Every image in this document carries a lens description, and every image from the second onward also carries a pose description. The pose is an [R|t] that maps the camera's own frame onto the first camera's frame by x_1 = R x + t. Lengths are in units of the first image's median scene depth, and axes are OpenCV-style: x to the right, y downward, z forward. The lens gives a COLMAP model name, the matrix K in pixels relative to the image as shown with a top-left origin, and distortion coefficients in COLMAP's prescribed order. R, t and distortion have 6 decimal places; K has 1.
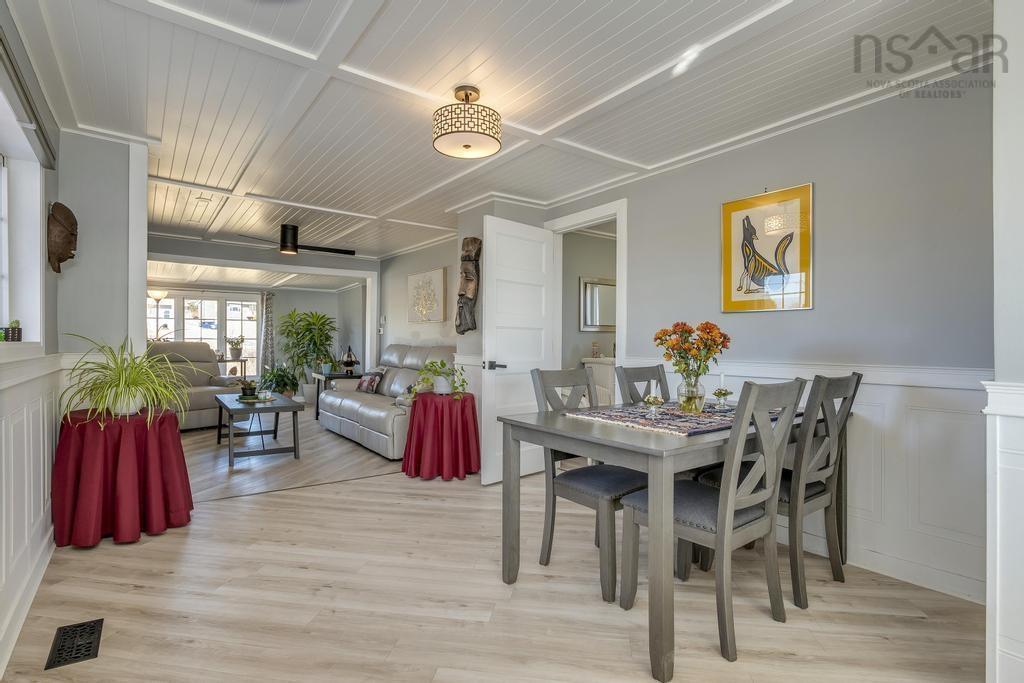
lens RADIAL K [[510.7, 0, 516.4], [0, 510.7, 339.9], [0, 0, 1]] dist [-0.027202, -0.000246]
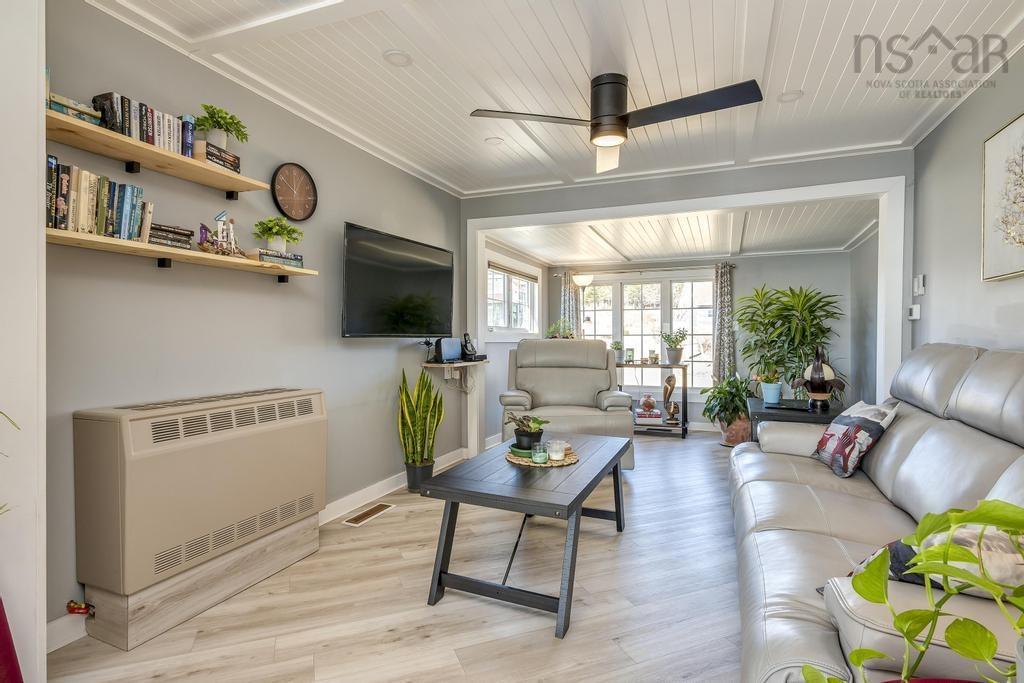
lens RADIAL K [[509.6, 0, 517.2], [0, 509.6, 346.5], [0, 0, 1]] dist [-0.017859, -0.001145]
pose [[0.516756, 0.006861, -0.856105, -0.106519], [0.007647, 0.999891, 0.012630, 0.005201], [0.856099, -0.013073, 0.516647, 0.701438]]
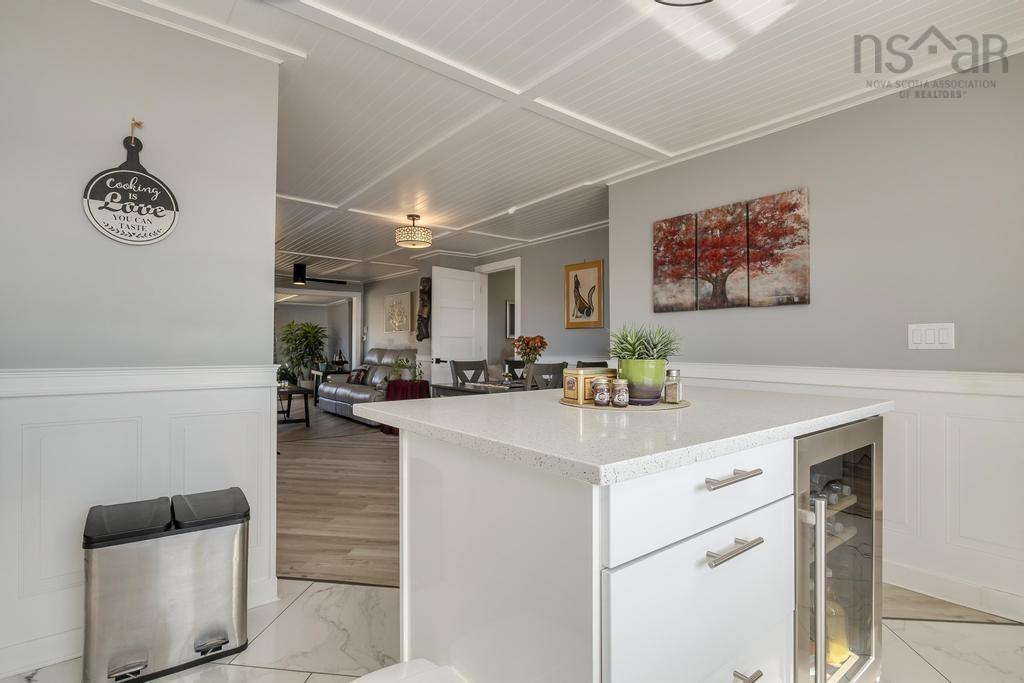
lens RADIAL K [[509.6, 0, 513.5], [0, 509.6, 342.5], [0, 0, 1]] dist [-0.017859, -0.001145]
pose [[0.999396, -0.003996, 0.034534, 0.098735], [0.004127, 0.999985, -0.003701, -0.000355], [-0.034518, 0.003842, 0.999397, -0.436381]]
